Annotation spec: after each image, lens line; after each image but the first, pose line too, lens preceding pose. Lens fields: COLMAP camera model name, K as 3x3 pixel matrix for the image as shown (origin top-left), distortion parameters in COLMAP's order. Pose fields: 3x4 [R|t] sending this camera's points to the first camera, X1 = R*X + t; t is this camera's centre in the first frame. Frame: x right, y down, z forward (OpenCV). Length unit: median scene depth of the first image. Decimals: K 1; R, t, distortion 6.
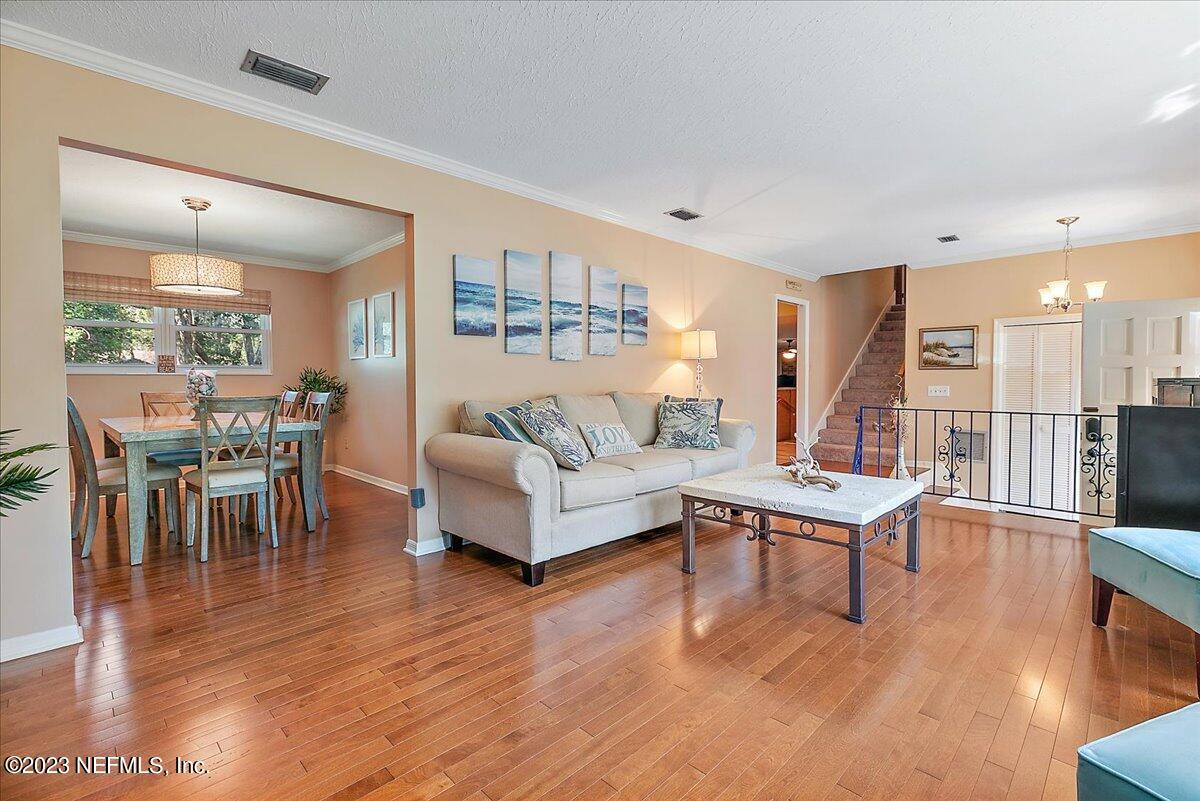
lens RADIAL K [[541.3, 0, 598.1], [0, 541.3, 401.3], [0, 0, 1]] dist [-0.001363, 0.000006]
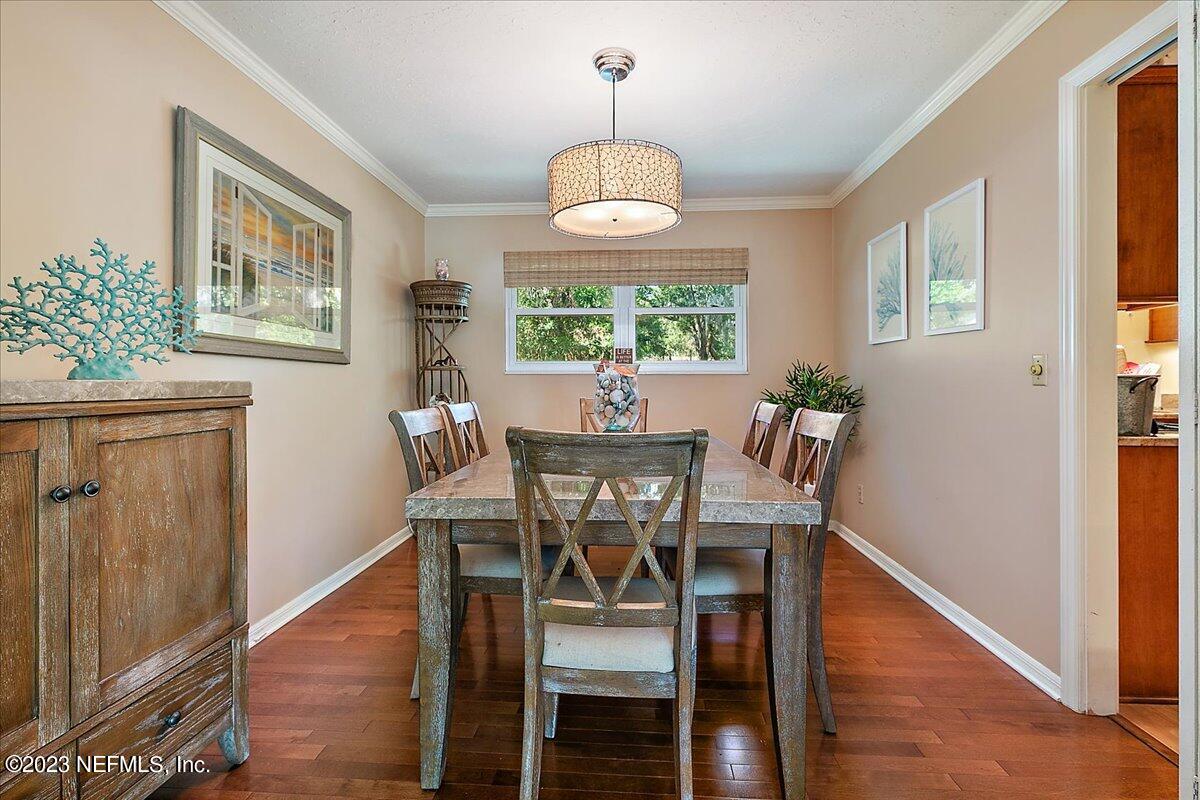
lens RADIAL K [[541.3, 0, 598.8], [0, 541.3, 392.4], [0, 0, 1]] dist [-0.001363, 0.000006]
pose [[0.659233, 0.011524, -0.751850, -0.300131], [-0.027577, 0.999580, -0.008859, -0.021549], [0.751433, 0.026574, 0.659274, 0.570919]]
